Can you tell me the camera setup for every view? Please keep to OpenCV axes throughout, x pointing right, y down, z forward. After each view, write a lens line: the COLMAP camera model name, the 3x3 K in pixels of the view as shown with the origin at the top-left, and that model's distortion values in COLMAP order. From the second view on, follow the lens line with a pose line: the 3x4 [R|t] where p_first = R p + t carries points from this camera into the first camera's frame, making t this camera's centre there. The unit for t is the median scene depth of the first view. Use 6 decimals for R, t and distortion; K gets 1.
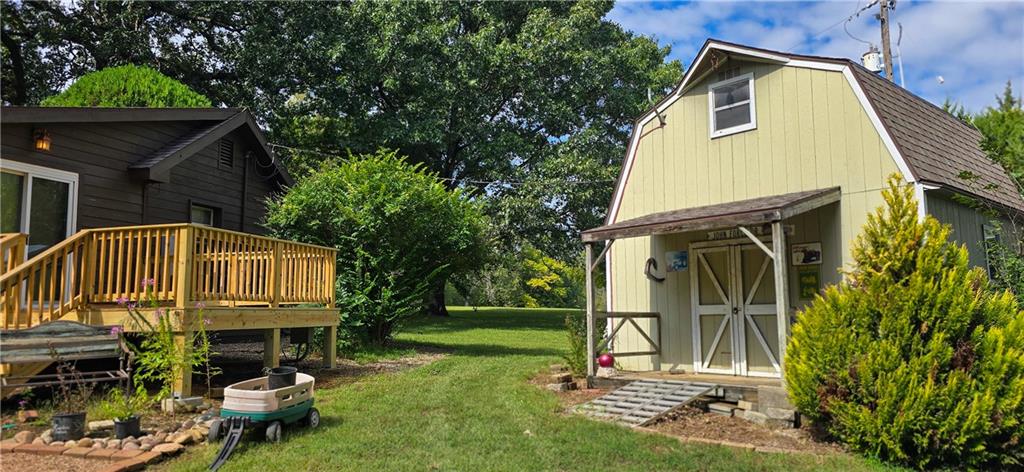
lens RADIAL K [[649.8, 0, 512.0], [0, 649.8, 236.0], [0, 0, 1]] dist [0.000724, -0.023734]
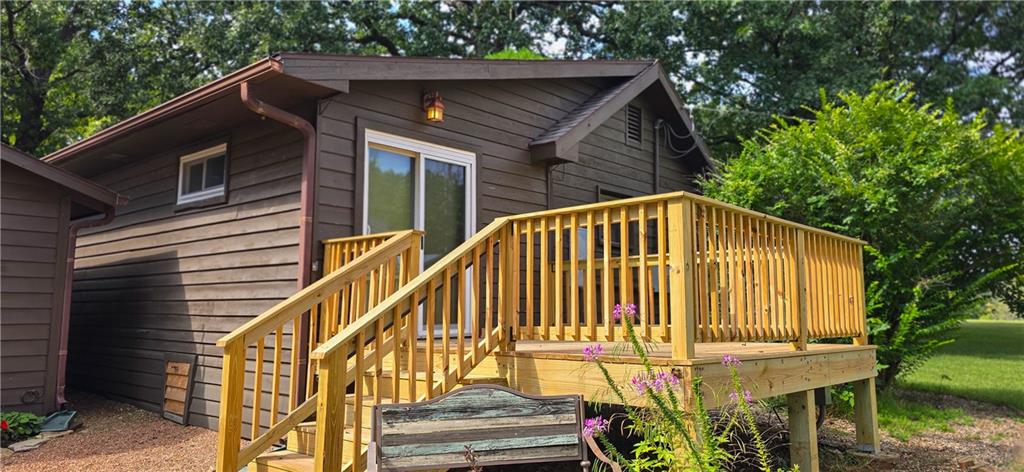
lens RADIAL K [[649.8, 0, 512.0], [0, 649.8, 236.0], [0, 0, 1]] dist [0.000724, -0.023734]
pose [[0.873130, -0.042168, -0.485661, -0.294125], [0.039202, 0.999099, -0.016269, 0.014234], [0.485909, -0.004834, 0.873996, 0.391530]]
